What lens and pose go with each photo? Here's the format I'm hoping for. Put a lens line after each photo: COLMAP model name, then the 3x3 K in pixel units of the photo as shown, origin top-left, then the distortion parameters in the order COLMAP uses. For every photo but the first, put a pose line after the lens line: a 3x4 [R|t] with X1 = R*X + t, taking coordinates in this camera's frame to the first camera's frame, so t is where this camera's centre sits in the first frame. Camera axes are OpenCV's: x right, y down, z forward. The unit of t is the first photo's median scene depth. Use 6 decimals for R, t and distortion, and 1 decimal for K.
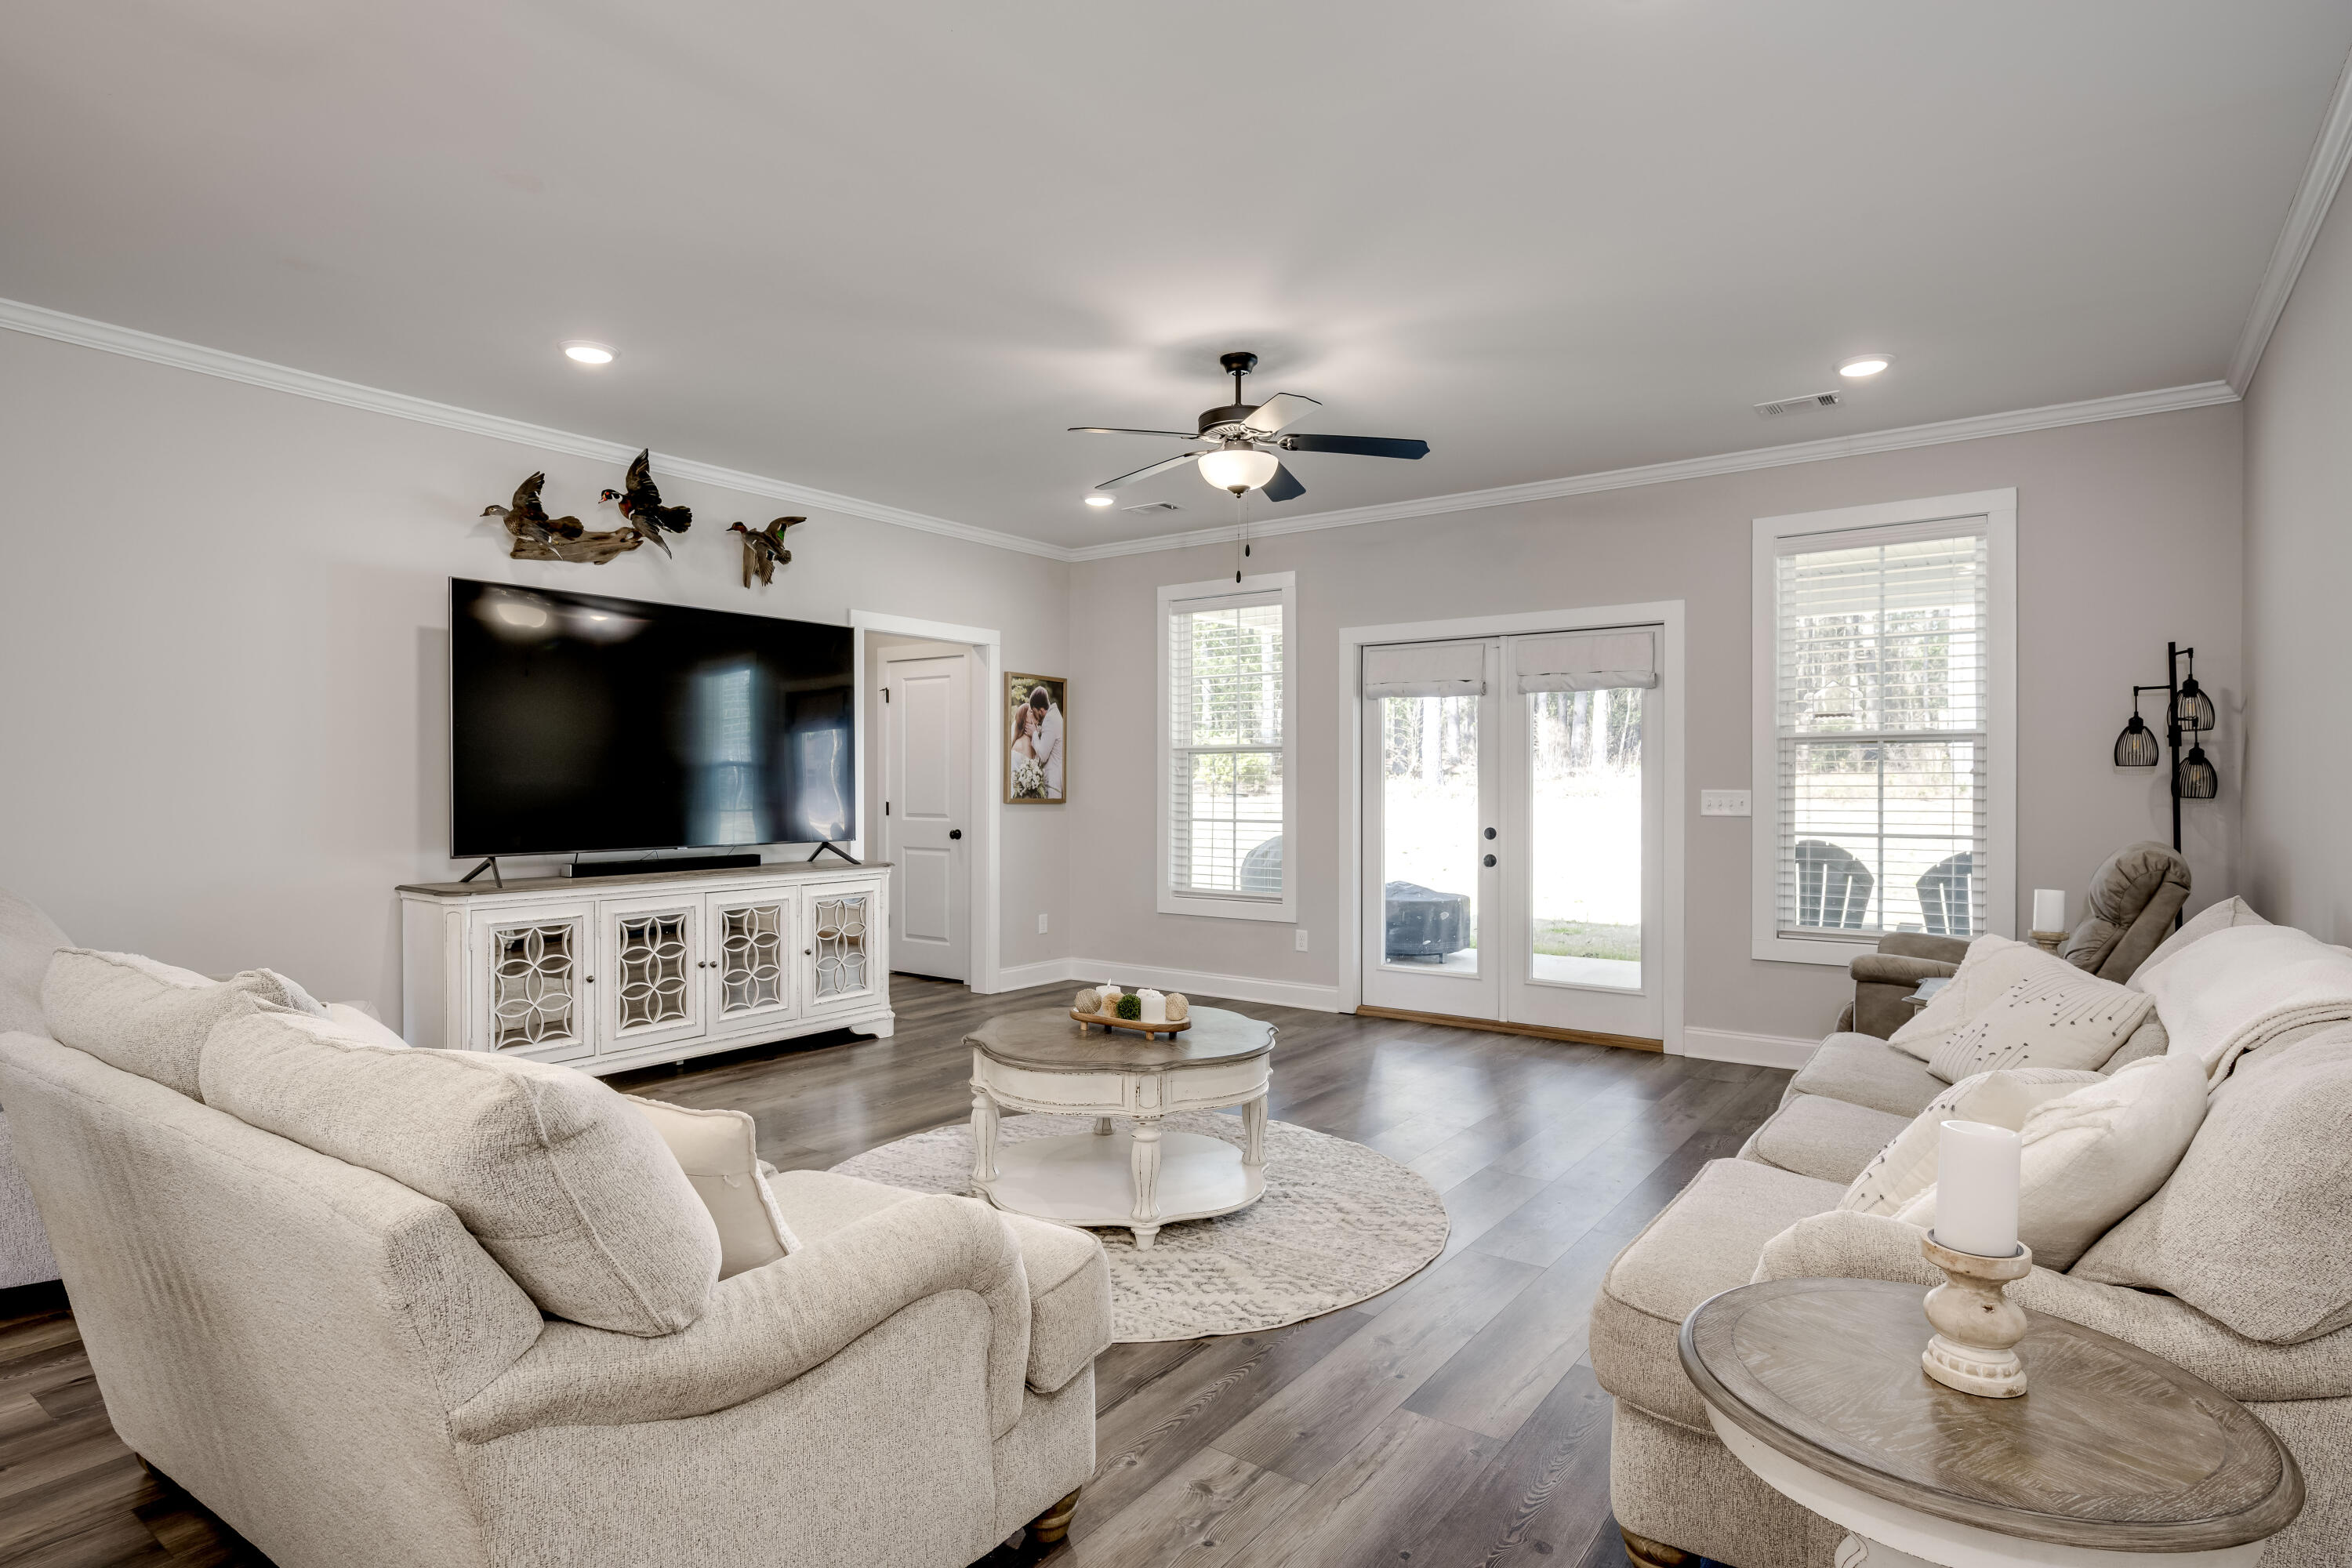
lens RADIAL K [[1214.9, 0, 1188.8], [0, 1214.9, 796.0], [0, 0, 1]] dist [-0.010958, 0.000491]
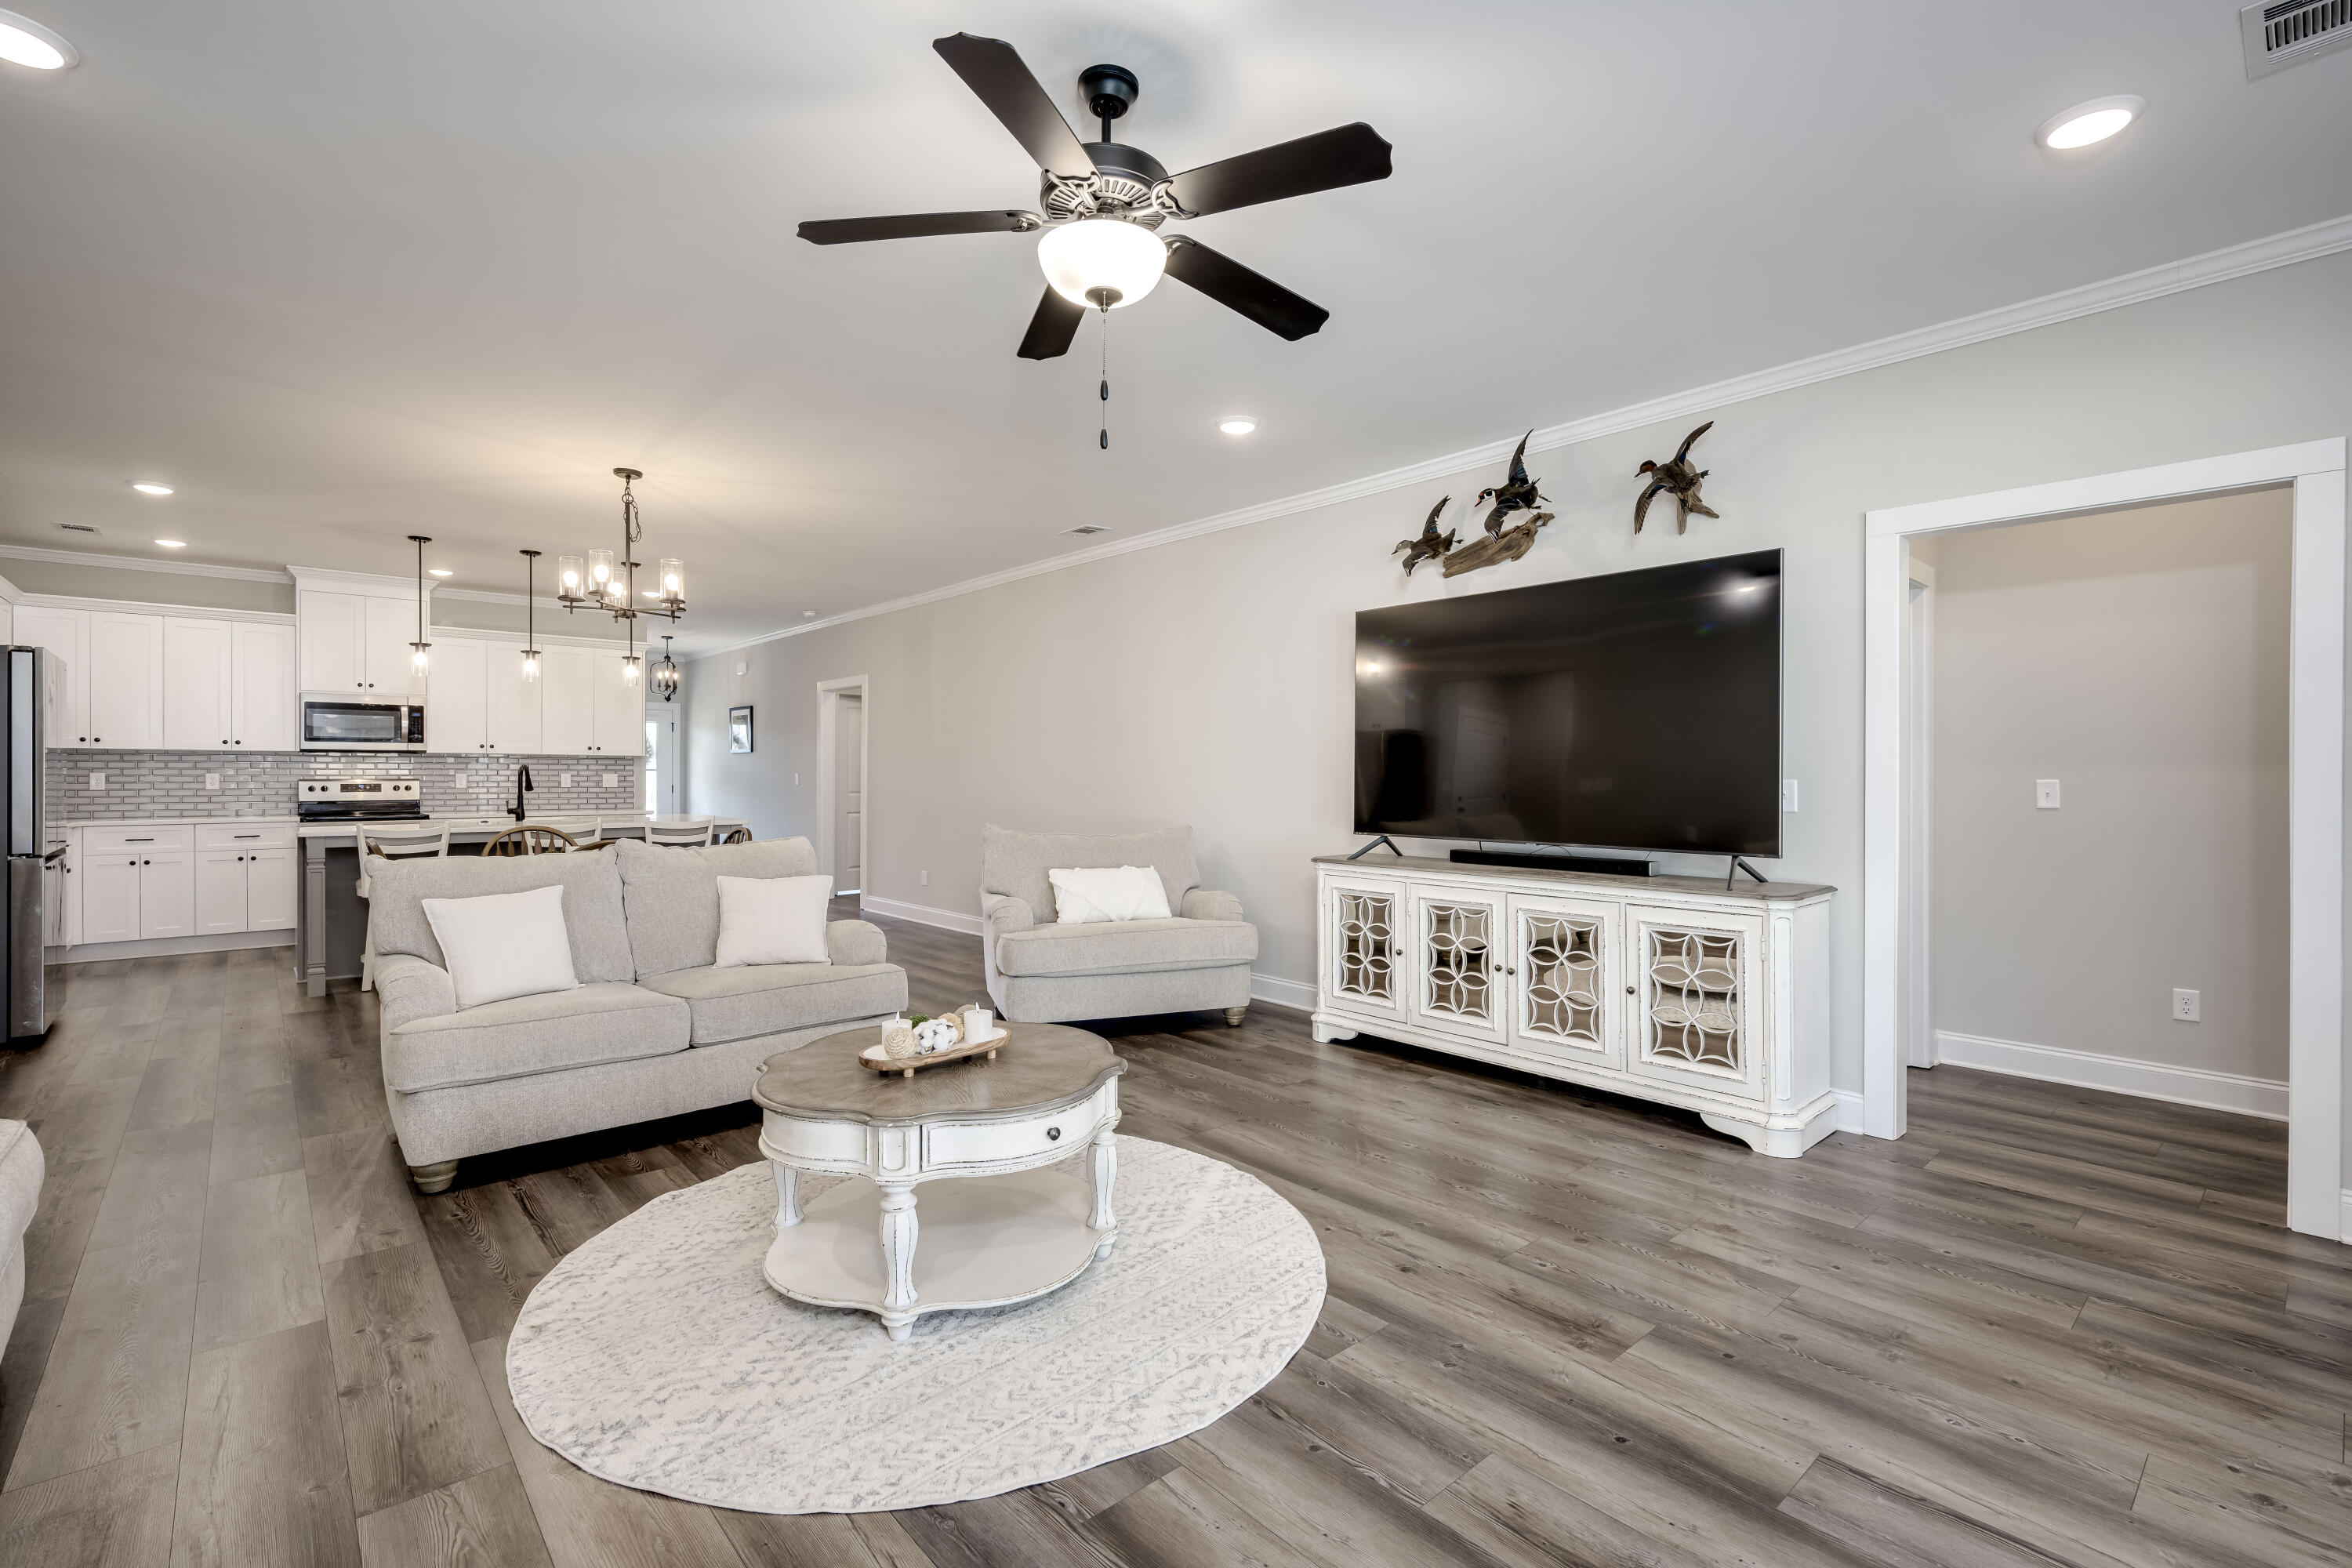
lens RADIAL K [[1082.4, 0, 1197.9], [0, 1082.4, 774.8], [0, 0, 1]] dist [0.001437, -0.000457]
pose [[-0.222059, -0.000700, -0.975033, 0.435726], [-0.012475, 0.999920, 0.002123, -0.008582], [0.974953, 0.012635, -0.222050, 0.892970]]
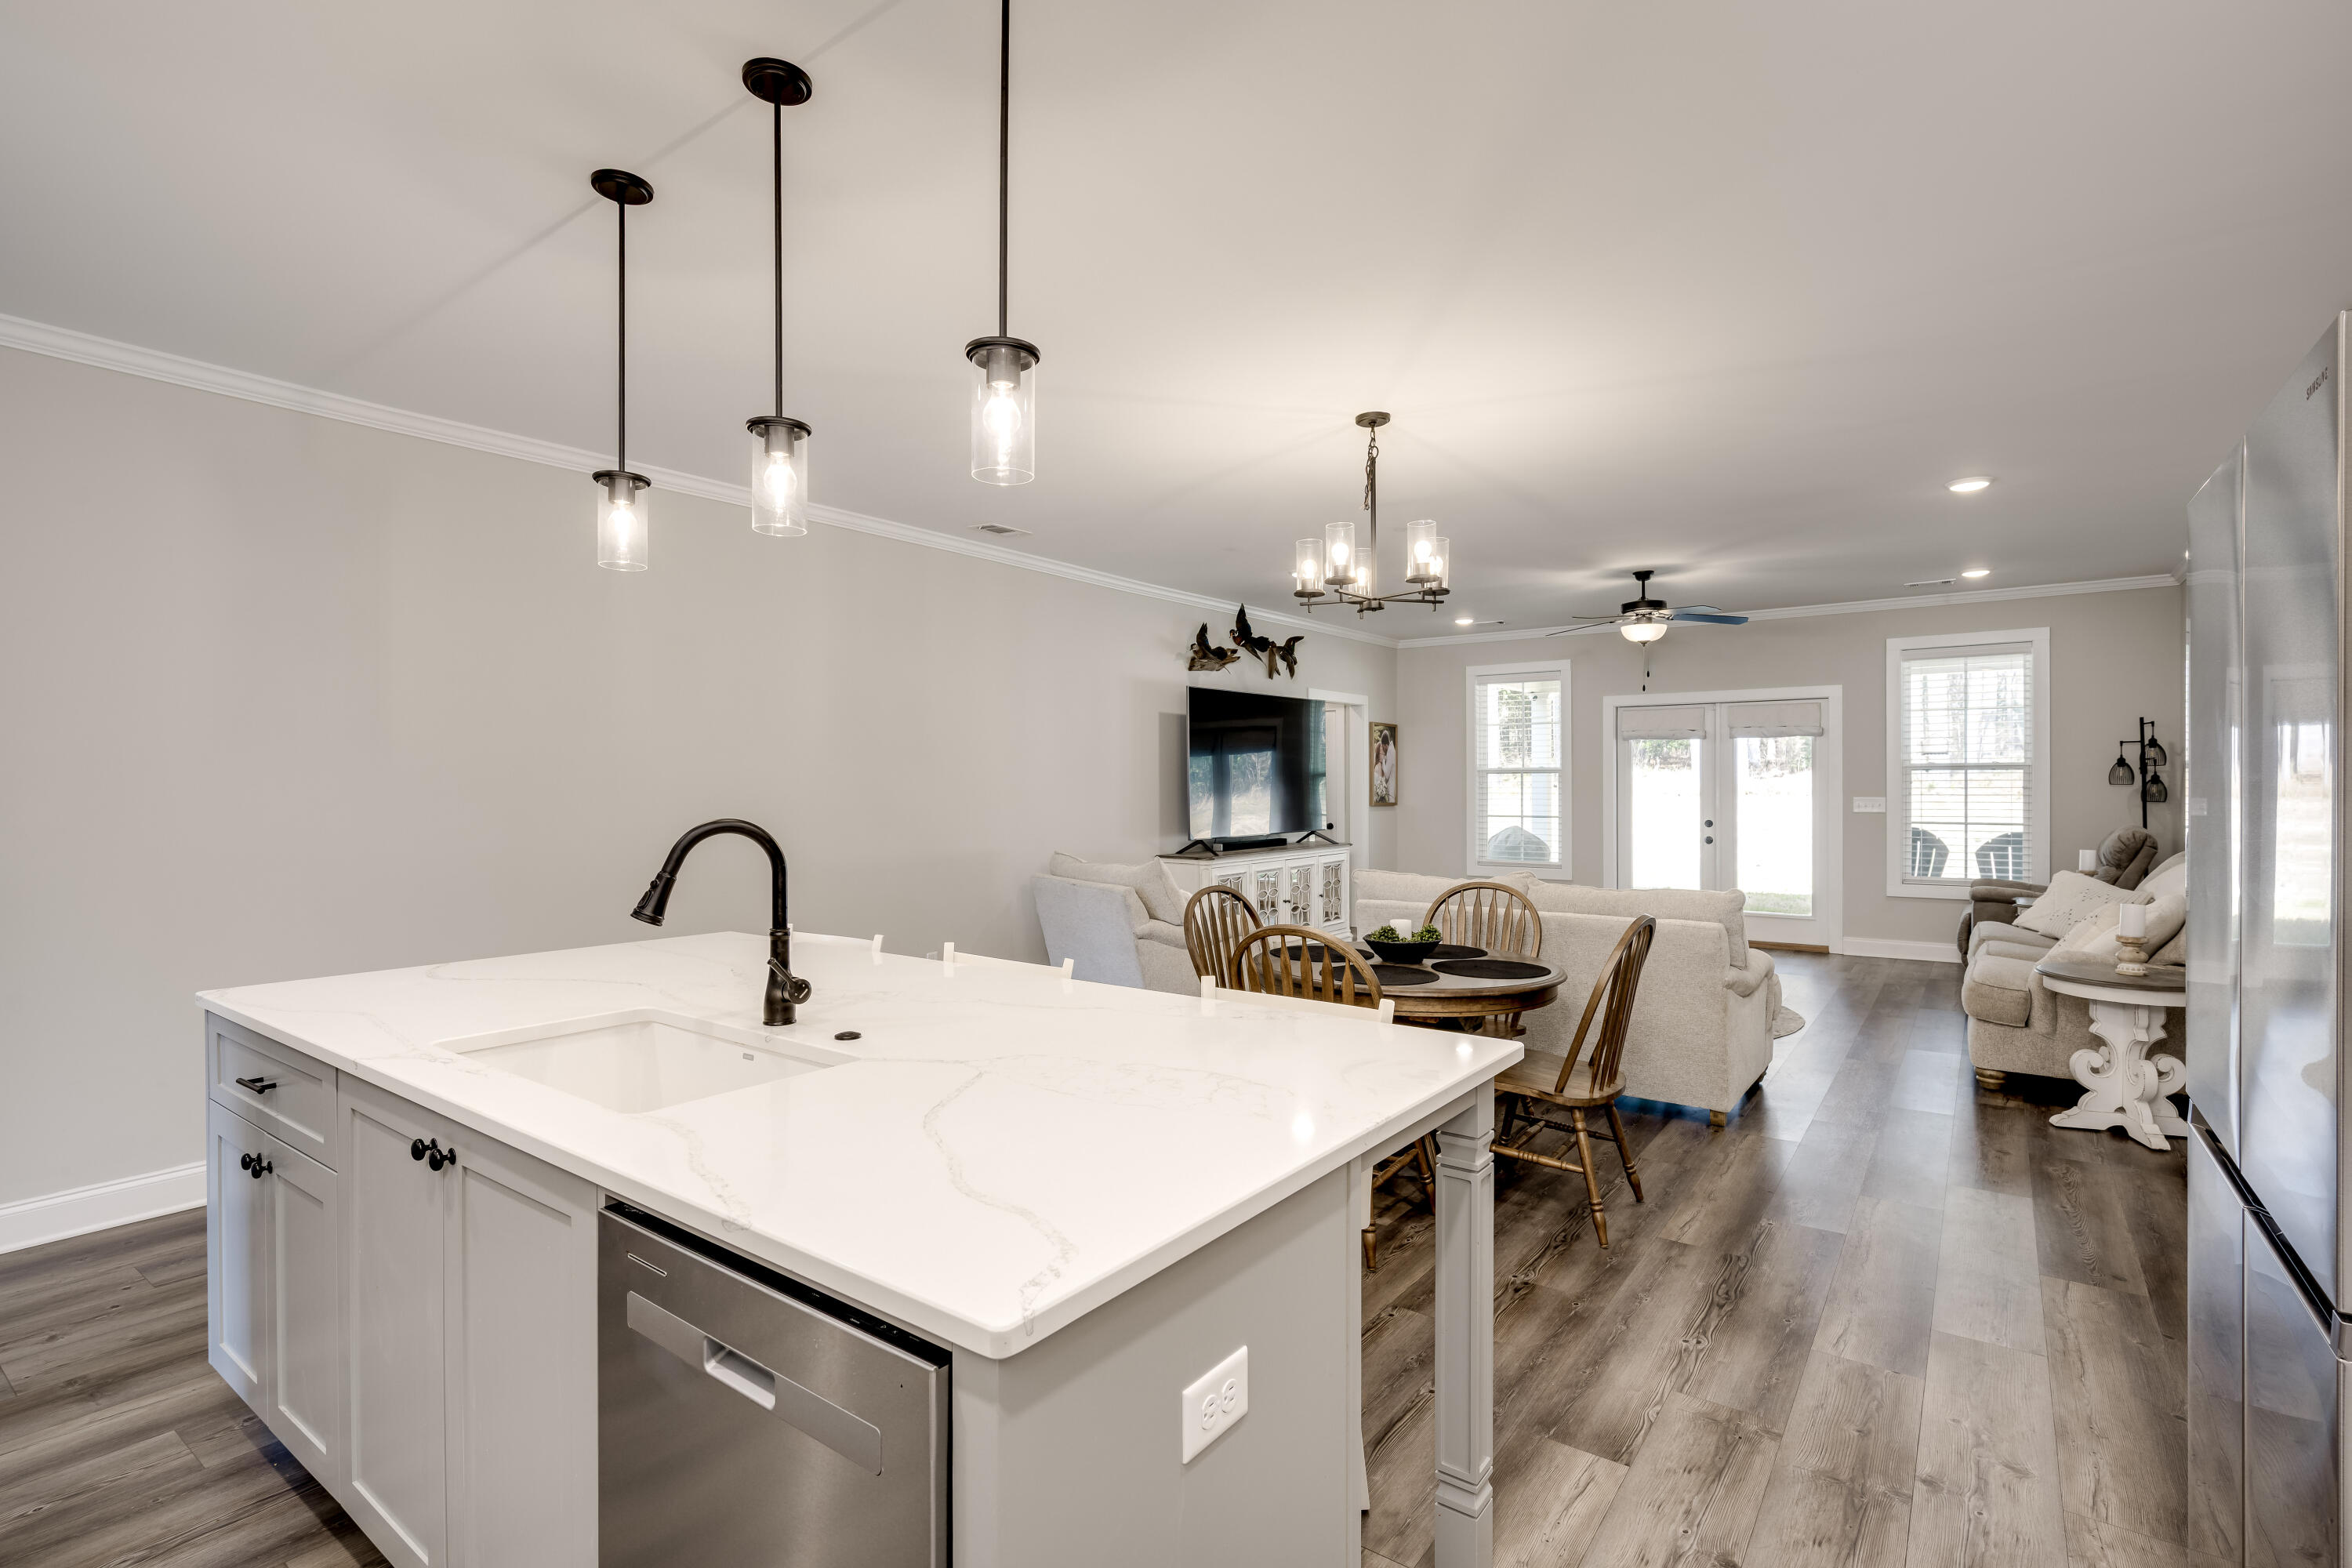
lens RADIAL K [[1082.4, 0, 1189.0], [0, 1082.4, 785.5], [0, 0, 1]] dist [0.001437, -0.000457]
pose [[0.999957, -0.006130, -0.006989, -0.495373], [0.006090, 0.999964, -0.005834, -0.017896], [0.007025, 0.005791, 0.999959, -0.522863]]
